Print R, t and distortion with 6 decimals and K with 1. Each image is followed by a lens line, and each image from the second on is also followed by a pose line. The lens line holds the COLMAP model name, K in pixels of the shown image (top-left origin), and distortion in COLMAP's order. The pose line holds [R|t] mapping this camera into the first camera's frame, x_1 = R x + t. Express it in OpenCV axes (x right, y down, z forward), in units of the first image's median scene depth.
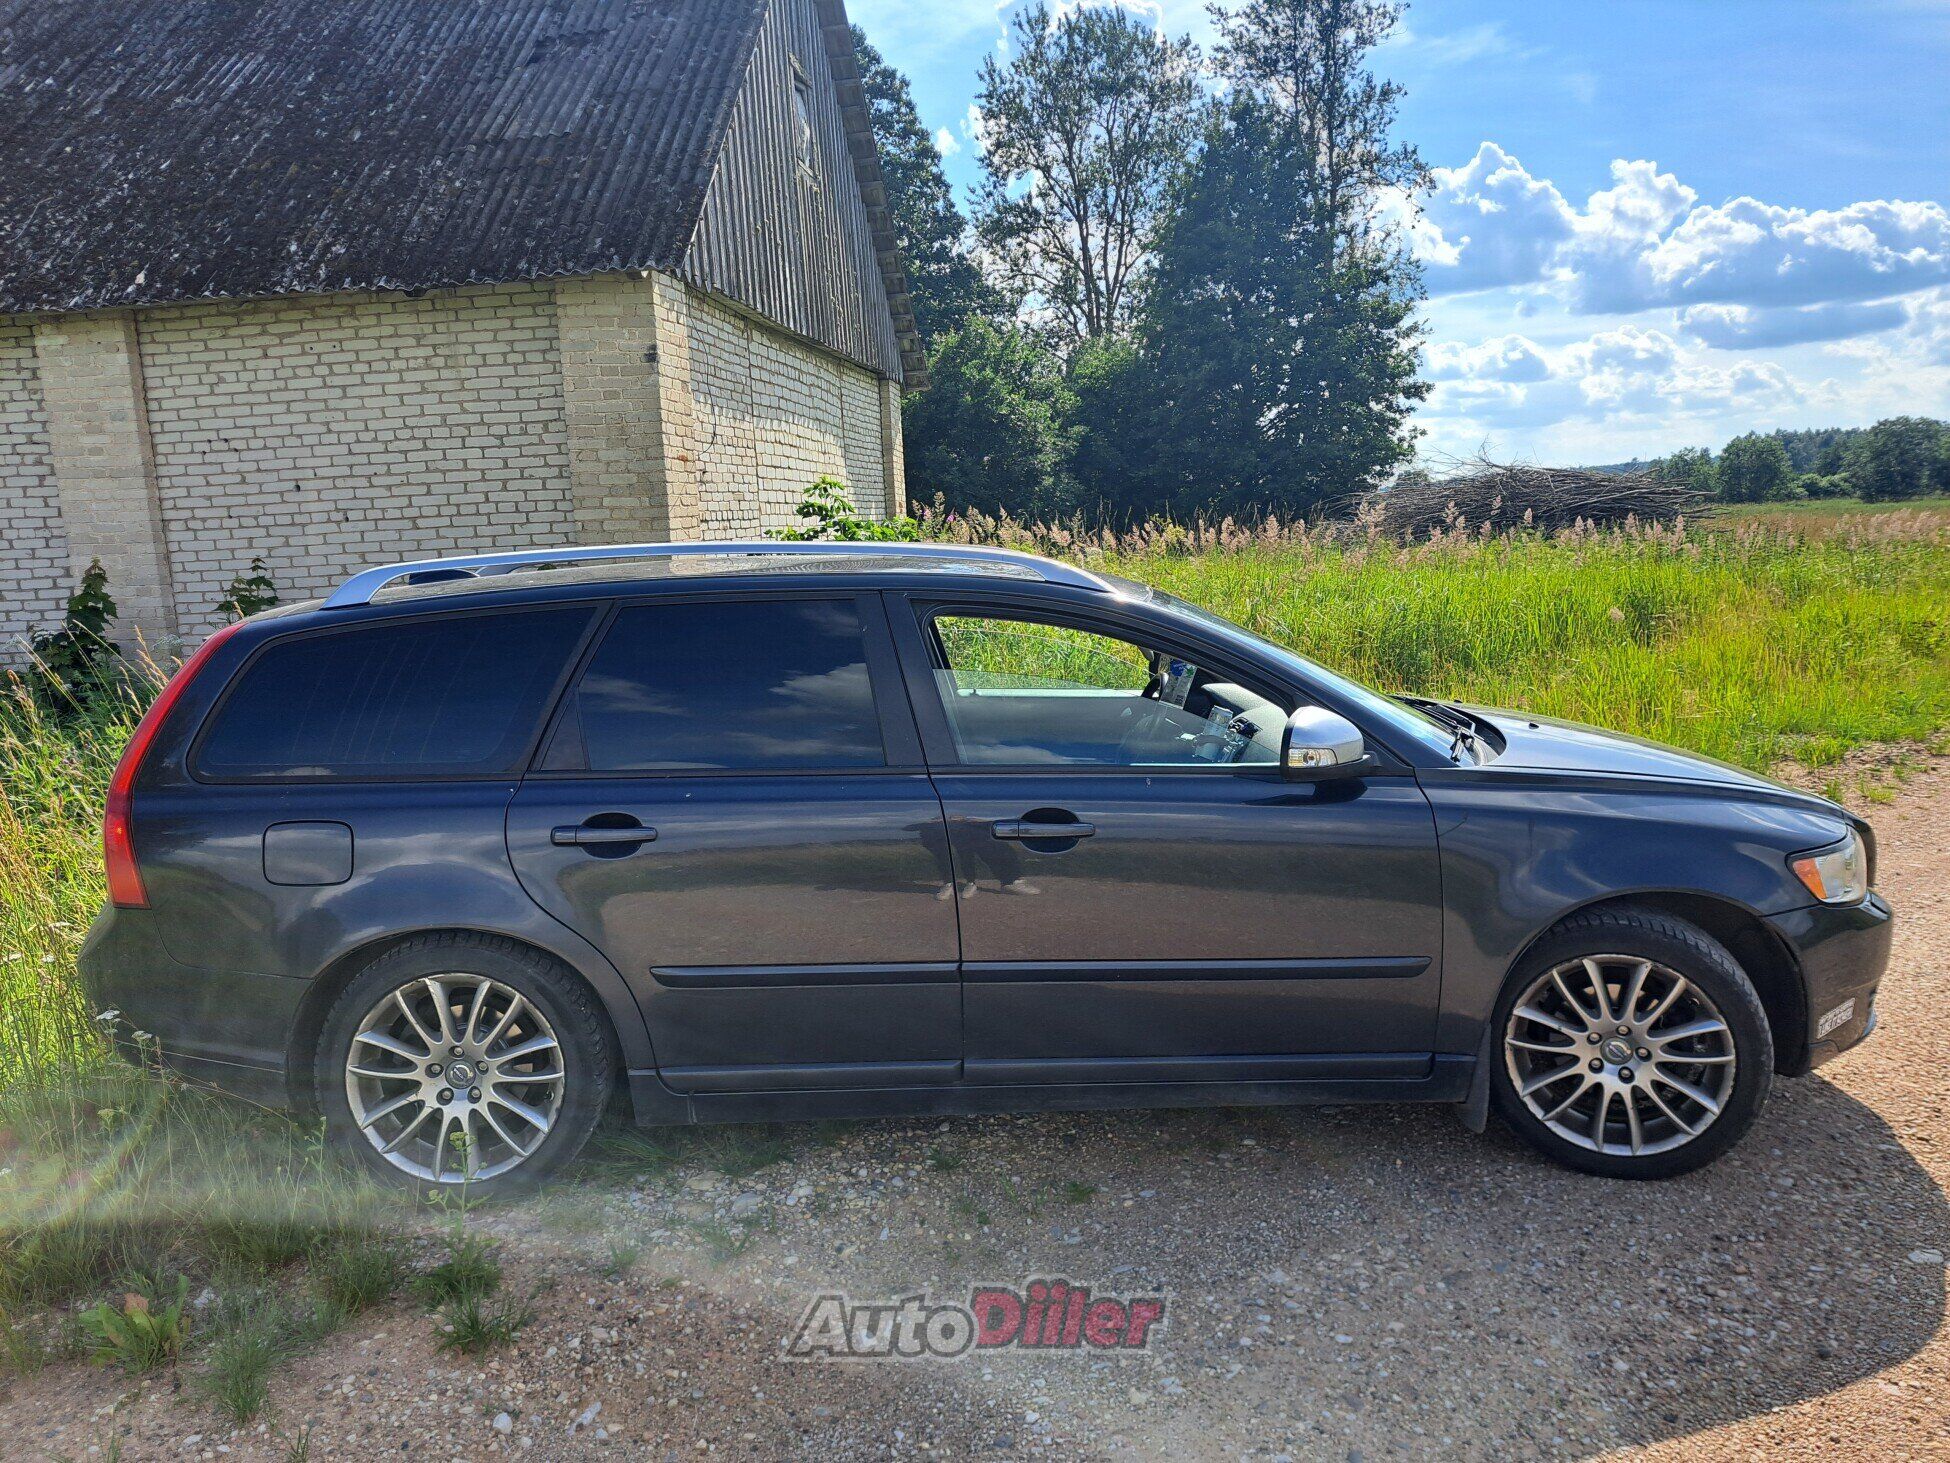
lens RADIAL K [[1350.0, 0, 975.0], [0, 1350.0, 731.5], [0, 0, 1]] dist [-0.004318, -0.004795]
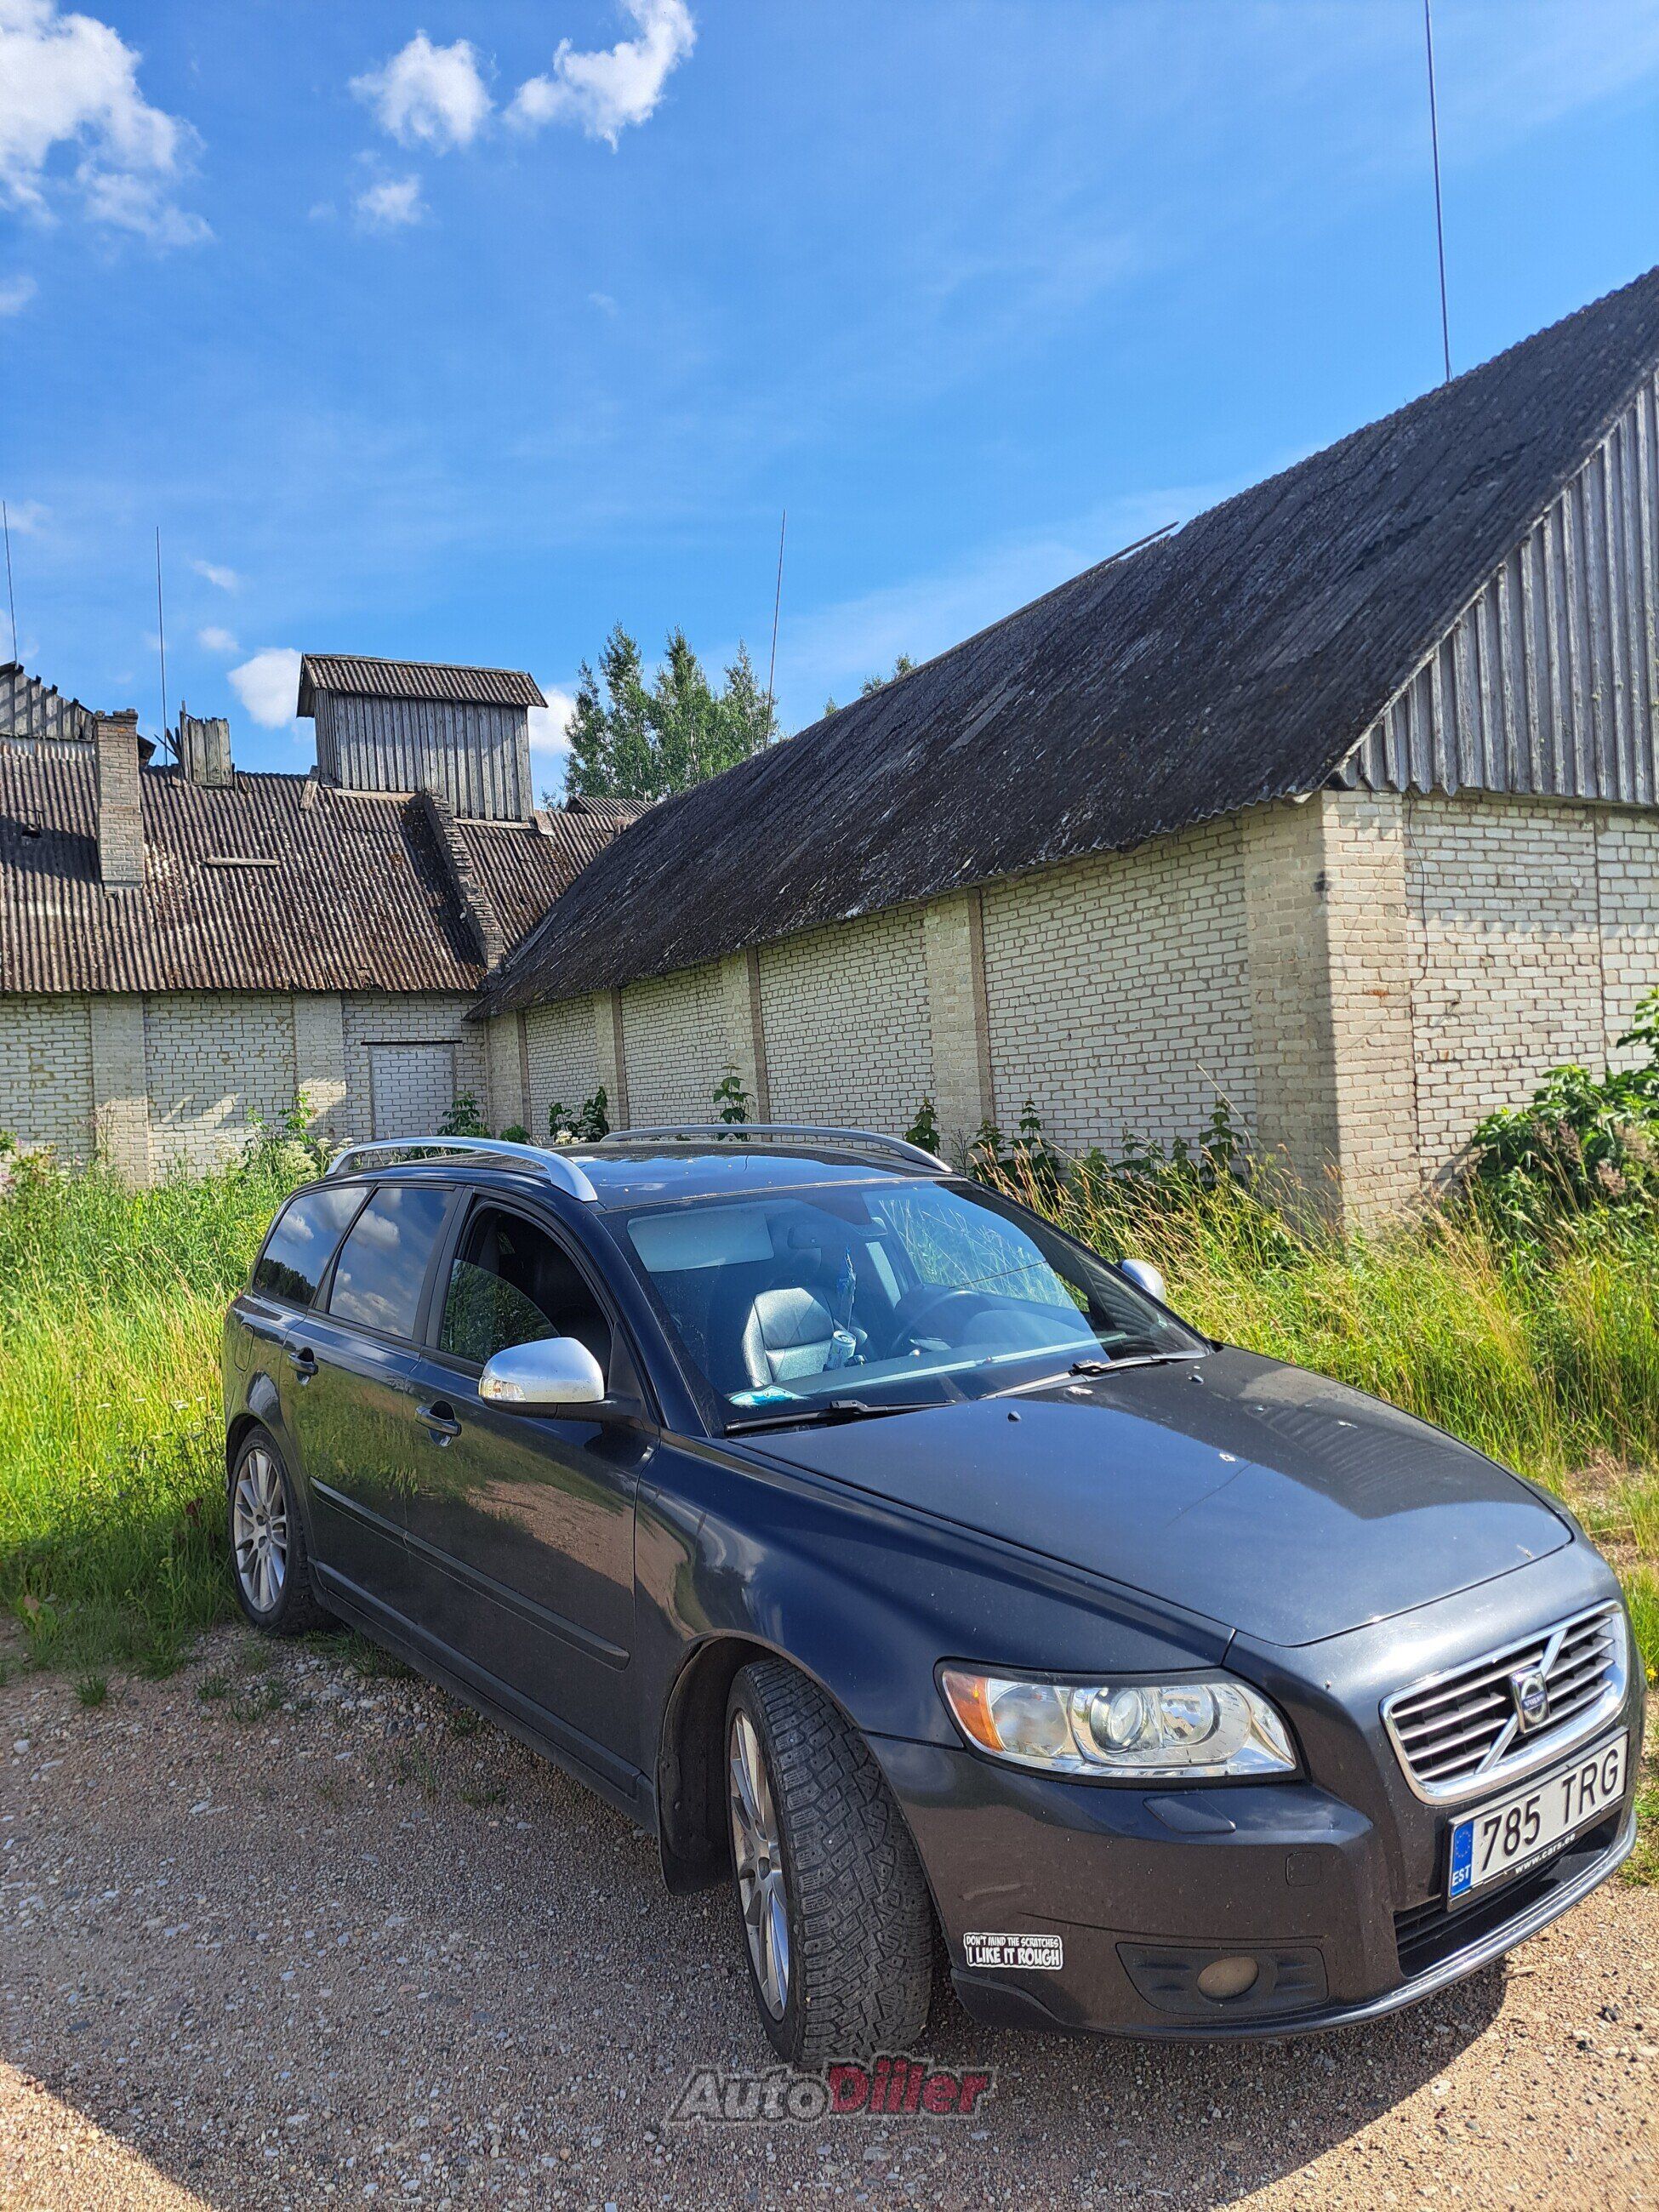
lens RADIAL K [[1513.7, 0, 829.5], [0, 1513.7, 1106.0], [0, 0, 1]] dist [0.078531, -0.094150]
pose [[0.582741, 0.011265, -0.812580, 0.380406], [-0.089592, 0.994699, -0.050461, -0.048399], [0.807704, 0.102206, 0.580662, 0.152214]]
